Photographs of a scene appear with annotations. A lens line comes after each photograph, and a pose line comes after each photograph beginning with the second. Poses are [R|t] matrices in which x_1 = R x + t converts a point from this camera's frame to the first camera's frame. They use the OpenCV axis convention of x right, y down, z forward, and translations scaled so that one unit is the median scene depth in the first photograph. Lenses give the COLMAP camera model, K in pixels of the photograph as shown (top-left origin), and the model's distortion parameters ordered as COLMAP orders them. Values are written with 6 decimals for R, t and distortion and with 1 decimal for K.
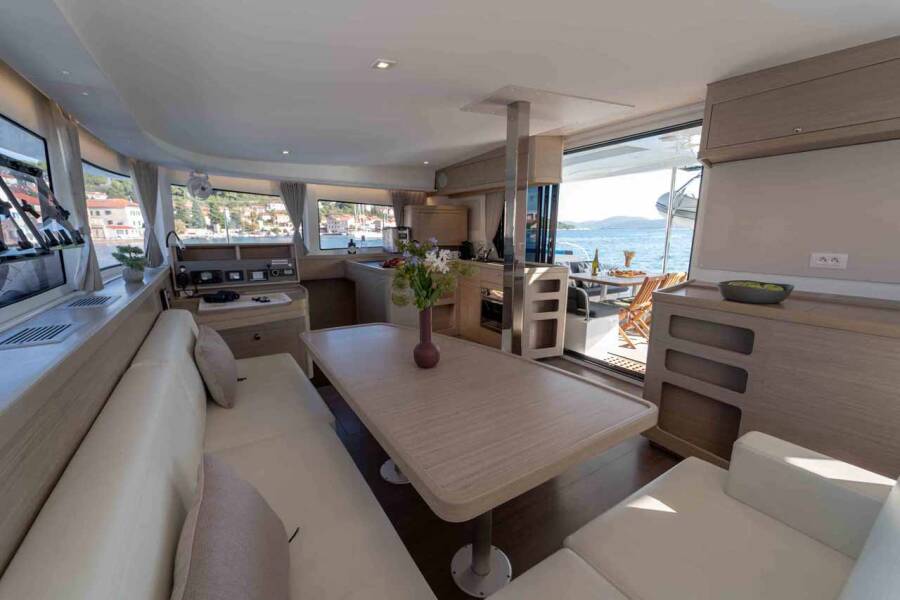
lens RADIAL K [[365.5, 0, 449.3], [0, 365.5, 308.8], [0, 0, 1]] dist [0.001117, 0.000034]
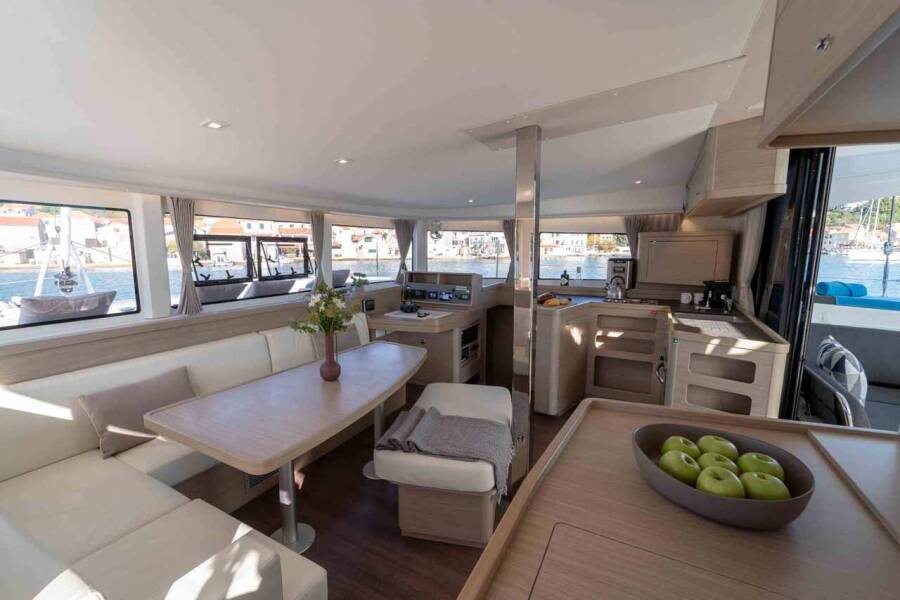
lens RADIAL K [[373.3, 0, 445.5], [0, 373.3, 298.8], [0, 0, 1]] dist [0.001131, 0.000083]
pose [[0.478662, 0.116483, -0.870238, 0.492561], [-0.179123, 0.983270, 0.033088, -0.099126], [0.859533, 0.140041, 0.491519, 0.266023]]
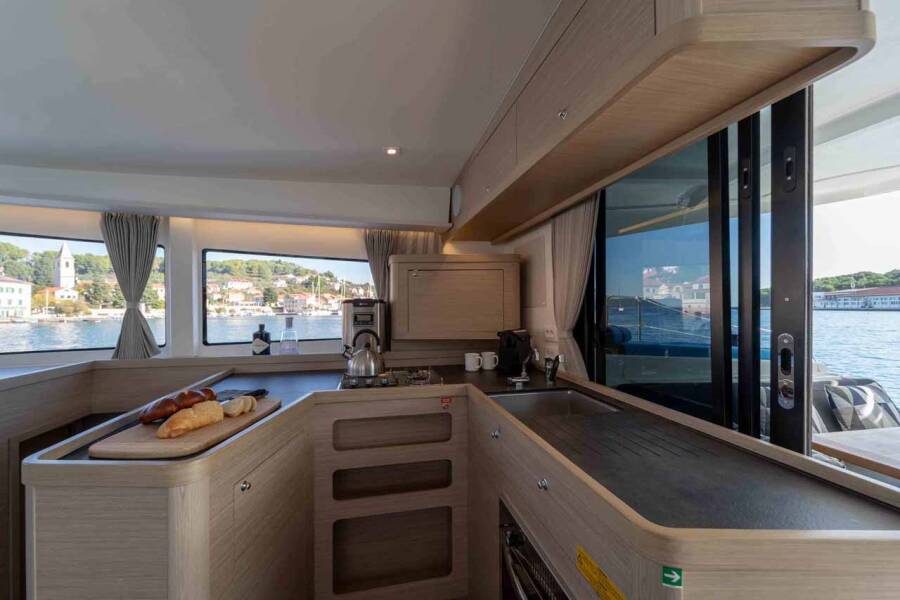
lens RADIAL K [[365.5, 0, 449.3], [0, 365.5, 308.8], [0, 0, 1]] dist [0.001117, 0.000034]
pose [[0.941225, -0.001738, -0.337776, 0.145783], [-0.066512, 0.979455, -0.190380, -0.145212], [0.331168, 0.201656, 0.921772, 0.678400]]
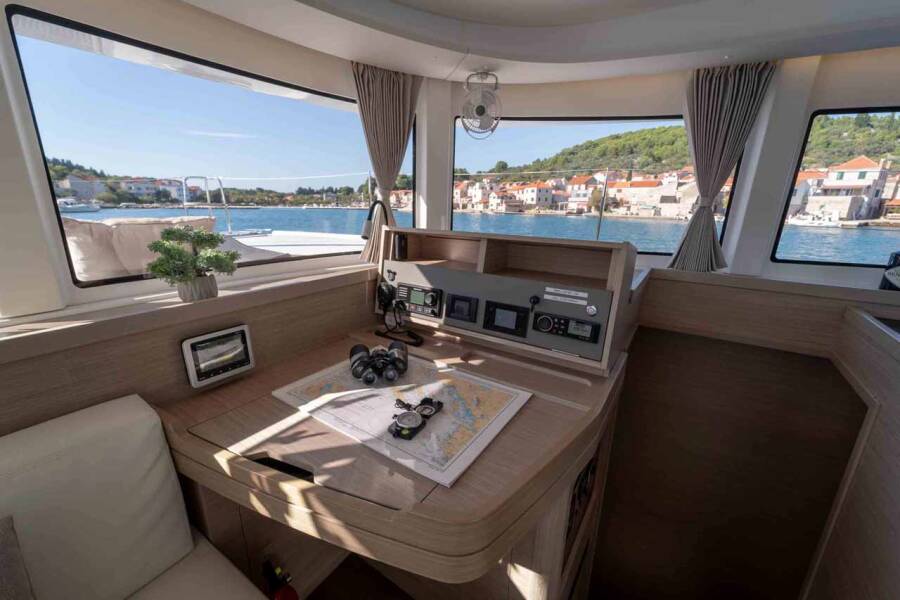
lens RADIAL K [[365.5, 0, 449.3], [0, 365.5, 308.8], [0, 0, 1]] dist [0.001117, 0.000034]
pose [[0.402804, 0.261837, -0.877035, -0.163859], [-0.207303, 0.959406, 0.191220, -0.126216], [0.891501, 0.104788, 0.440732, 0.599457]]
